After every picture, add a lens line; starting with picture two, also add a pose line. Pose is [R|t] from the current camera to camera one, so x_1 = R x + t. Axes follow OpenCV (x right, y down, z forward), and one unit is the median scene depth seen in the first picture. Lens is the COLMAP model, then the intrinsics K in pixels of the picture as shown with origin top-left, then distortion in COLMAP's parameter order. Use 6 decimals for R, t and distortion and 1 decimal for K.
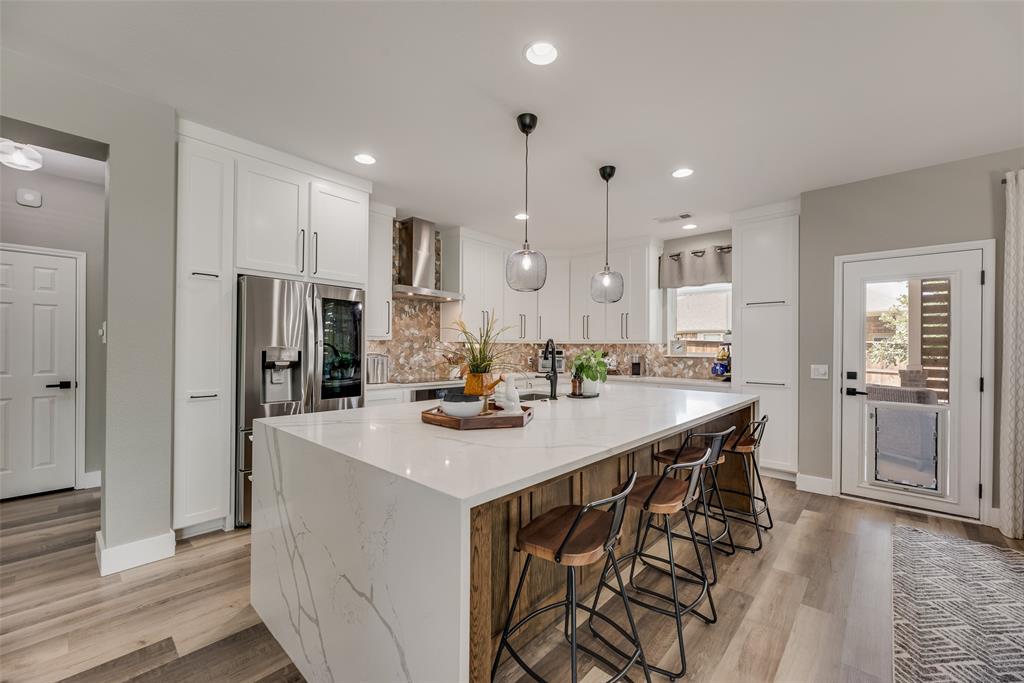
lens RADIAL K [[412.5, 0, 512.3], [0, 412.5, 347.2], [0, 0, 1]] dist [-0.001310, -0.000230]
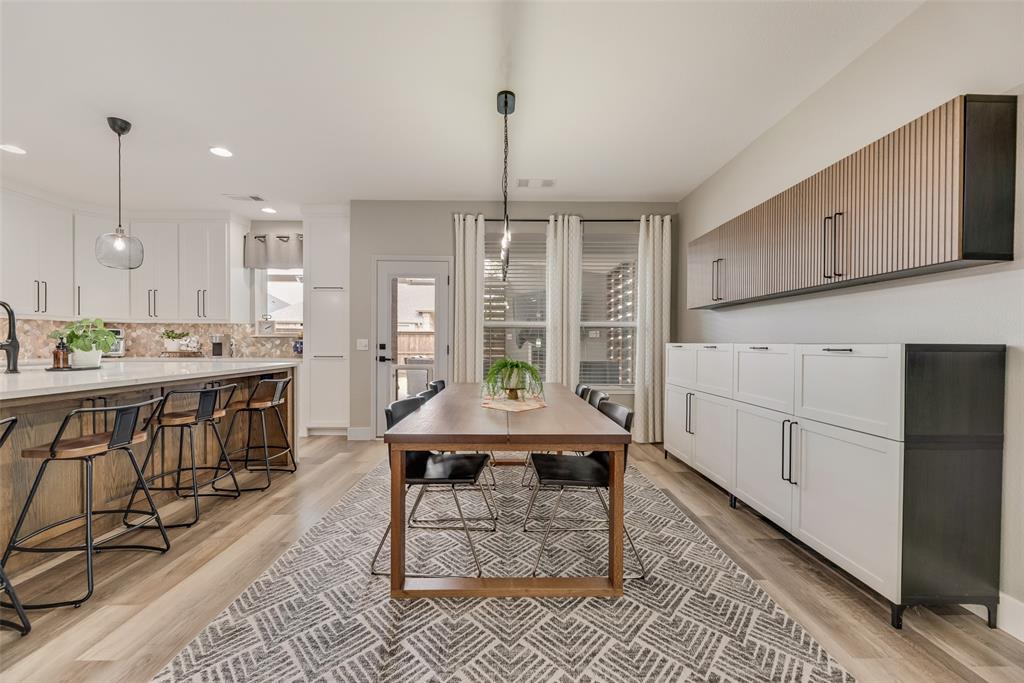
lens RADIAL K [[412.5, 0, 512.3], [0, 412.5, 347.2], [0, 0, 1]] dist [-0.001310, -0.000230]
pose [[0.726168, -0.012043, 0.687412, 0.215219], [0.000045, 0.999847, 0.017468, 0.047616], [-0.687517, -0.012654, 0.726058, -0.248875]]
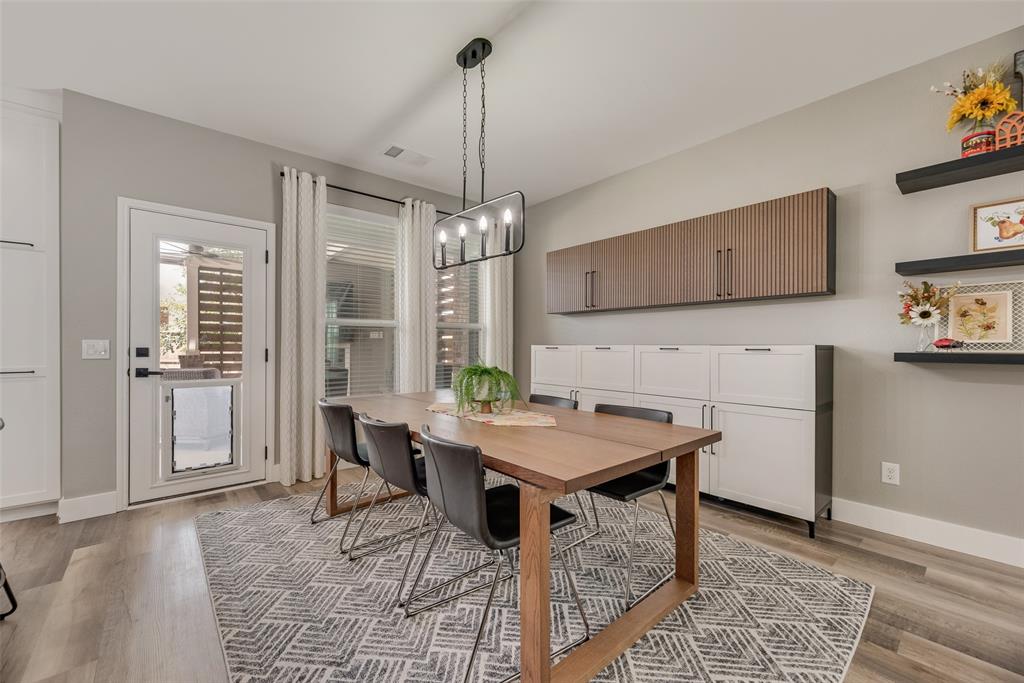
lens RADIAL K [[414.5, 0, 515.0], [0, 414.5, 345.3], [0, 0, 1]] dist [-0.000403, -0.000247]
pose [[0.116615, -0.007139, 0.993152, 0.109995], [-0.001344, 0.999972, 0.007346, 0.048486], [-0.993176, -0.002192, 0.116602, 0.188464]]
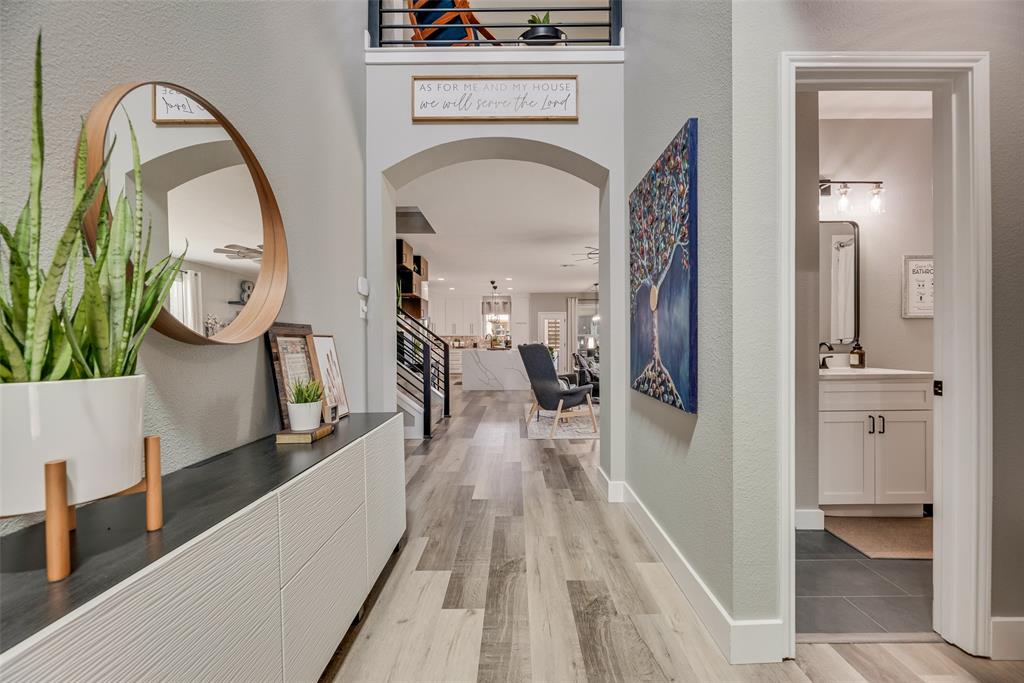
lens RADIAL K [[412.5, 0, 512.3], [0, 412.5, 347.2], [0, 0, 1]] dist [-0.001310, -0.000230]
pose [[0.743253, -0.018002, 0.668768, -1.937729], [0.008711, 0.999814, 0.017233, 0.033716], [-0.668954, -0.006983, 0.743271, -1.655557]]
